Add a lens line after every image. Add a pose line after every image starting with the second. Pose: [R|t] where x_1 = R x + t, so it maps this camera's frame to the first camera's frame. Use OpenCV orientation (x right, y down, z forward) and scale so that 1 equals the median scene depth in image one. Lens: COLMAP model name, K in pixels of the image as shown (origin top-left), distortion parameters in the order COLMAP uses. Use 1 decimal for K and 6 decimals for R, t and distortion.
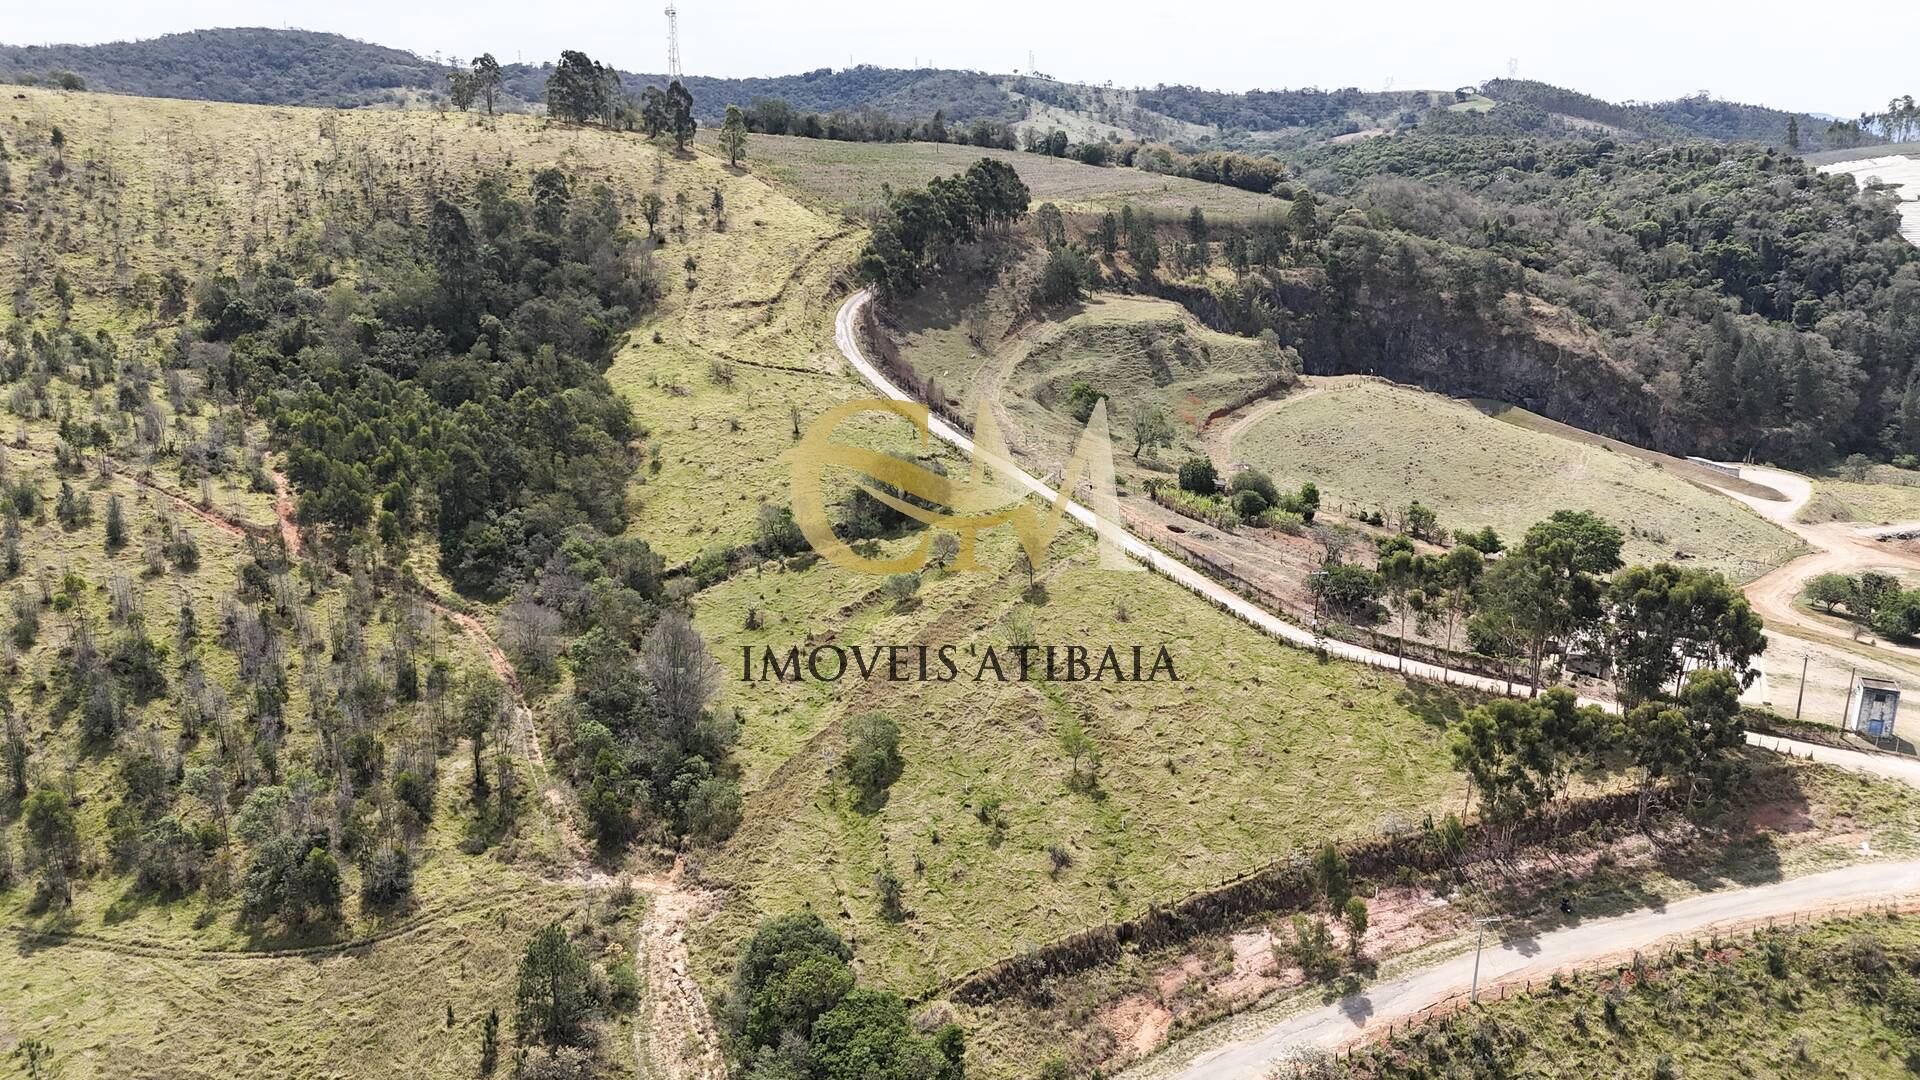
lens RADIAL K [[1408.4, 0, 960.0], [0, 1408.4, 540.0], [0, 0, 1]] dist [0.084374, -0.092956]
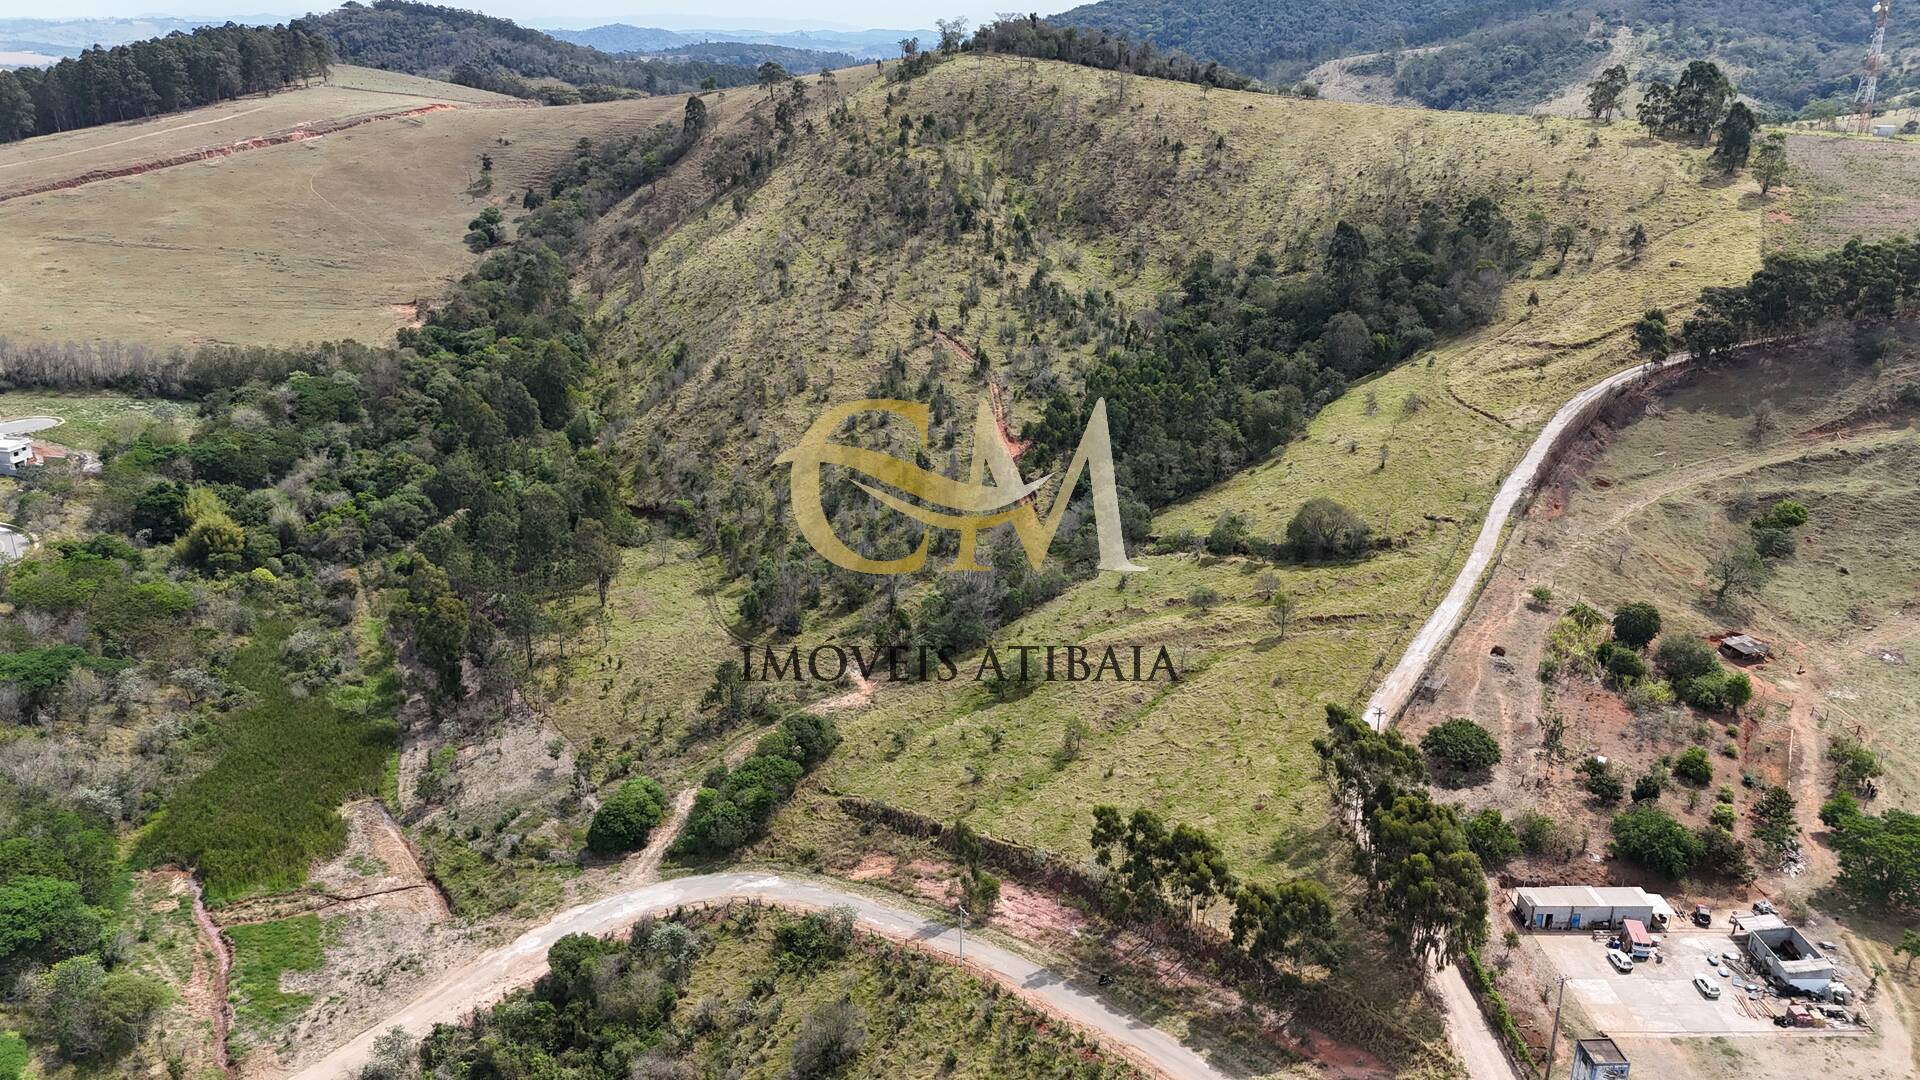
lens RADIAL K [[1409.1, 0, 960.0], [0, 1409.1, 540.0], [0, 0, 1]] dist [0.062876, -0.051287]
pose [[0.460307, 0.298493, -0.836074, 1.239934], [-0.242444, 0.948246, 0.205061, -0.306710], [0.854013, 0.108310, 0.508852, 0.245974]]
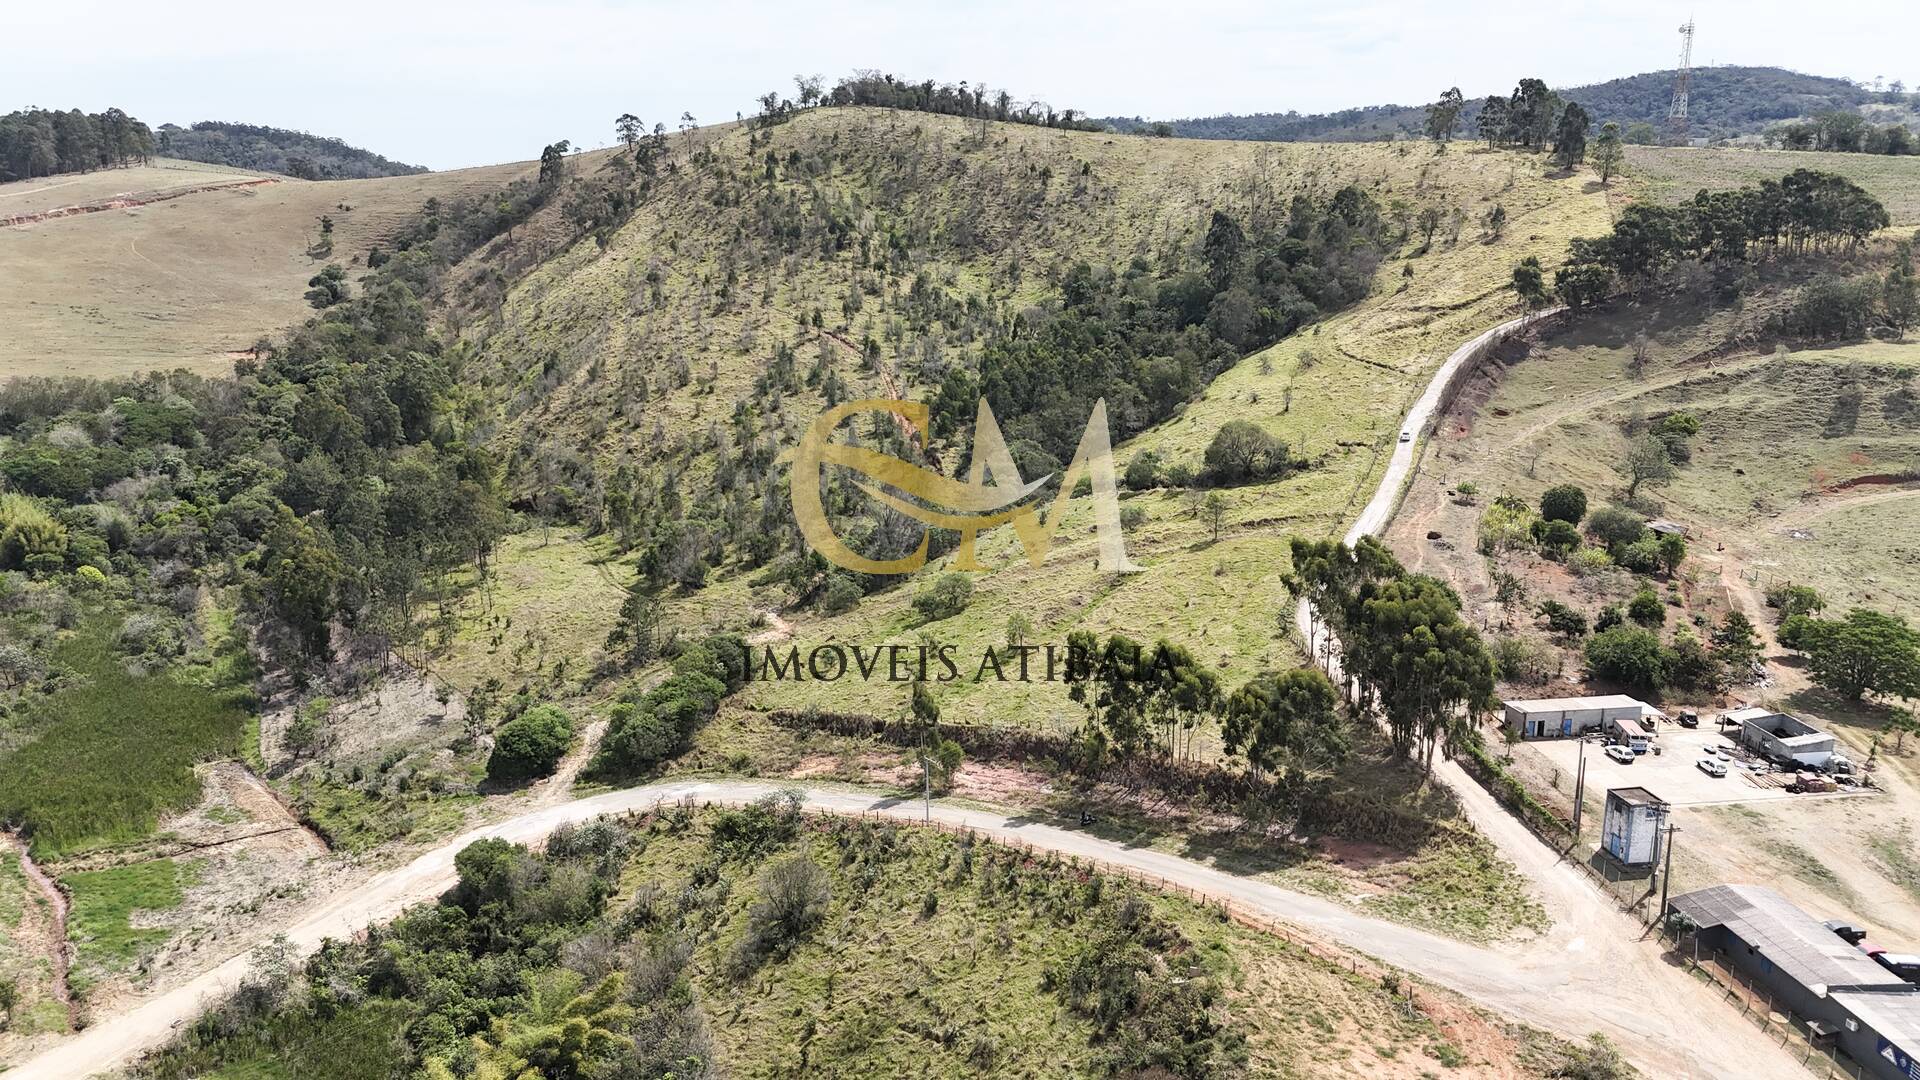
lens RADIAL K [[1408.2, 0, 960.0], [0, 1408.2, 540.0], [0, 0, 1]] dist [0.069769, -0.061594]
pose [[0.559208, 0.195439, -0.805661, 1.194824], [-0.216702, 0.972487, 0.085496, -0.027331], [0.800204, 0.126778, 0.586174, 0.247517]]
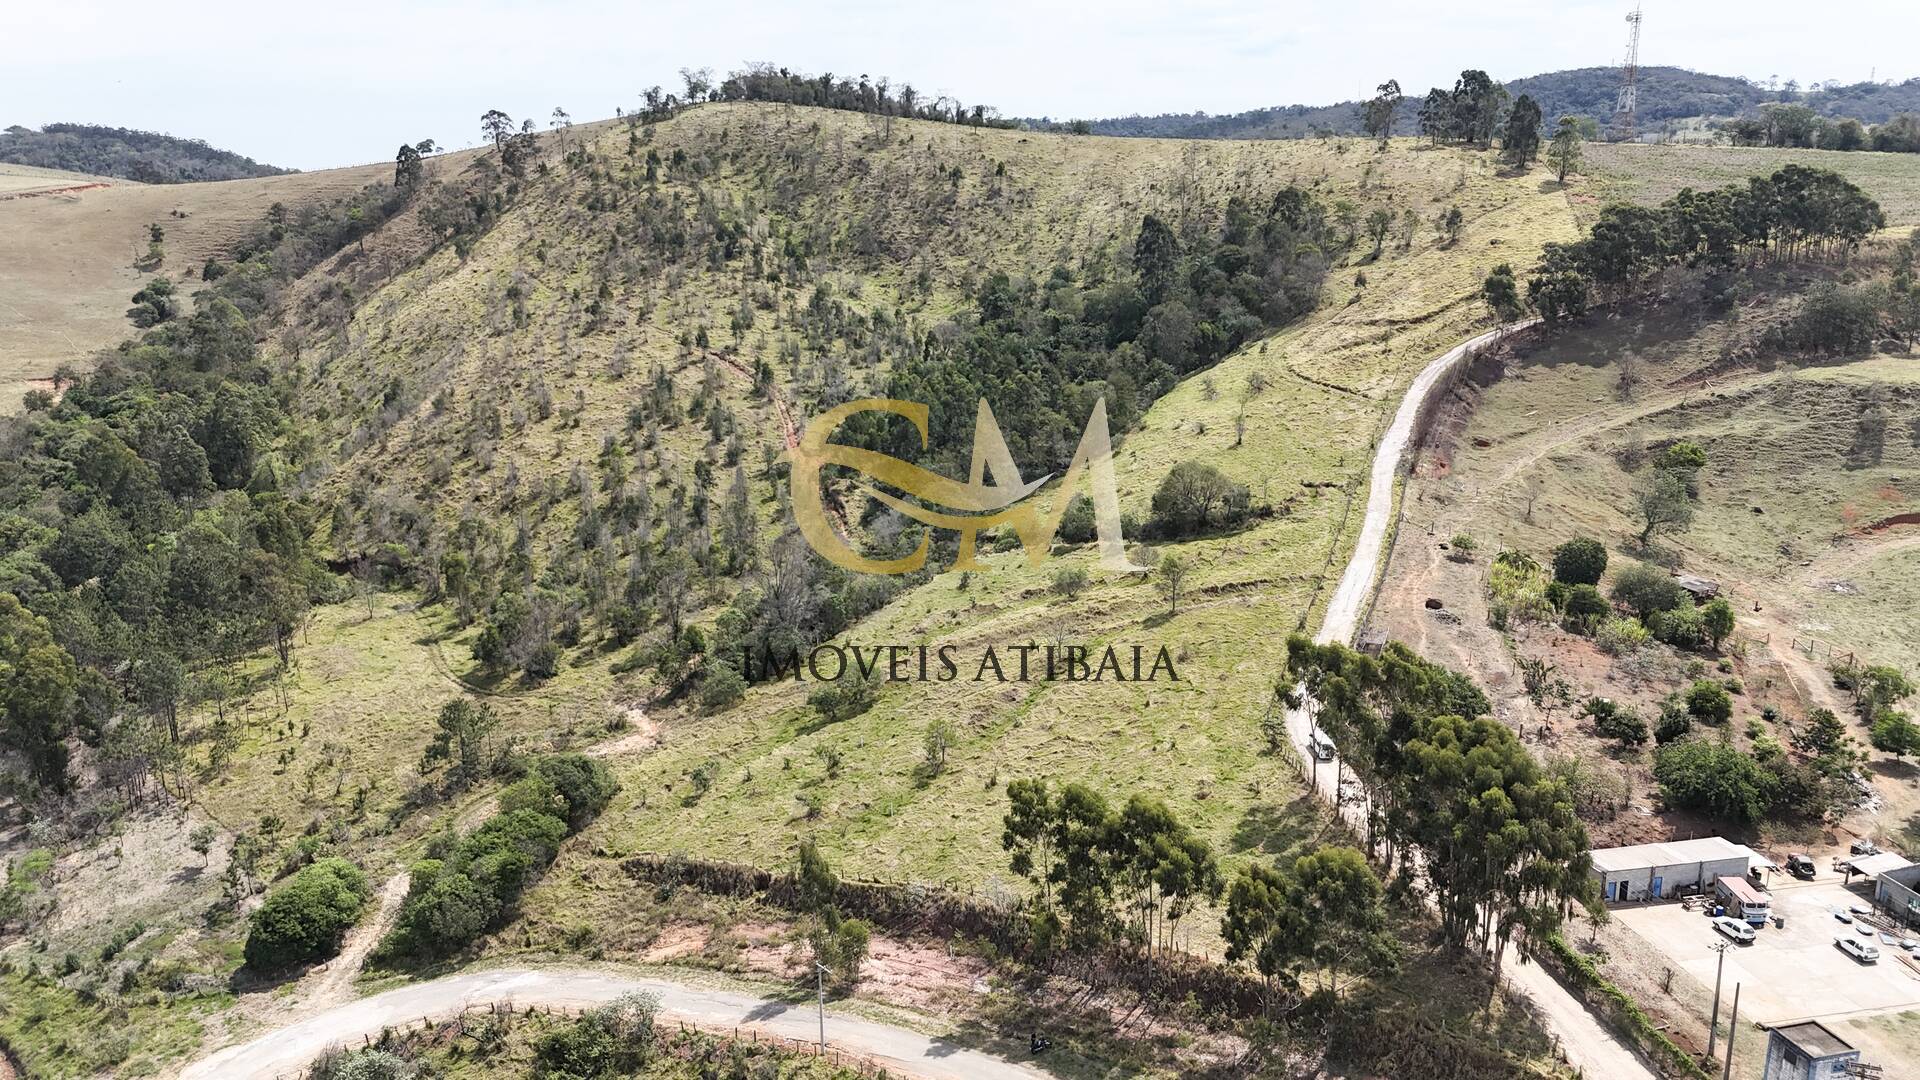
lens RADIAL K [[1409.1, 0, 960.0], [0, 1409.1, 540.0], [0, 0, 1]] dist [0.062876, -0.051287]
pose [[0.610630, 0.182639, -0.770567, 0.956742], [-0.201920, 0.976788, 0.071507, -0.073787], [0.765741, 0.111928, 0.633335, 0.414228]]
